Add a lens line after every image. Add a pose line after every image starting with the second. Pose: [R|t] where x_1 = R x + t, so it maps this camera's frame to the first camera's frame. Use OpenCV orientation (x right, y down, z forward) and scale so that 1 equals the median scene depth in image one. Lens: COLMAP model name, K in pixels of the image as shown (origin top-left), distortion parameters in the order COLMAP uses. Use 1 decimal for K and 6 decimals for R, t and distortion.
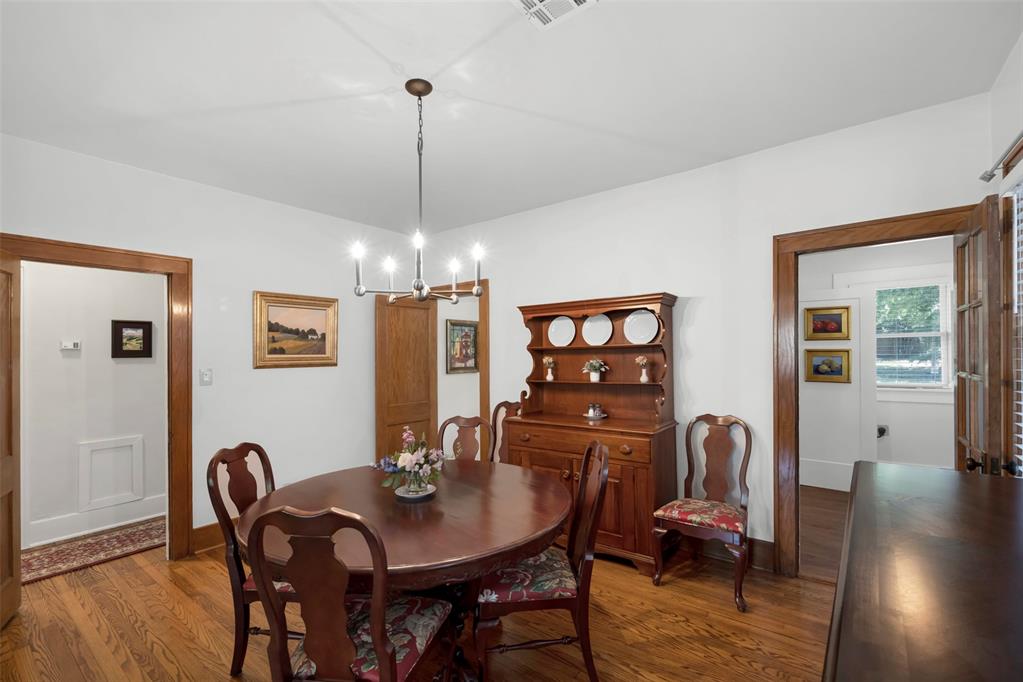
lens RADIAL K [[446.4, 0, 515.1], [0, 446.4, 349.1], [0, 0, 1]] dist [-0.002907, -0.000104]
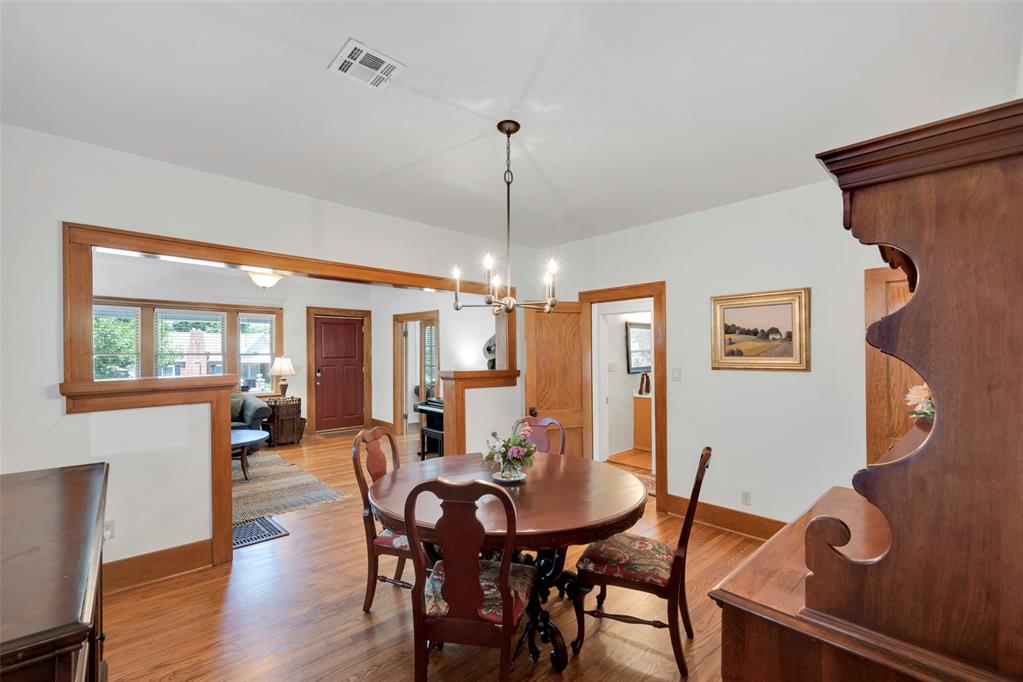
lens RADIAL K [[447.3, 0, 516.5], [0, 447.3, 349.2], [0, 0, 1]] dist [0.001650, 0.000189]
pose [[-0.179146, -0.007778, -0.983792, 0.530430], [0.007511, 0.999929, -0.009274, 0.001421], [0.983794, -0.009051, -0.179075, 0.702368]]
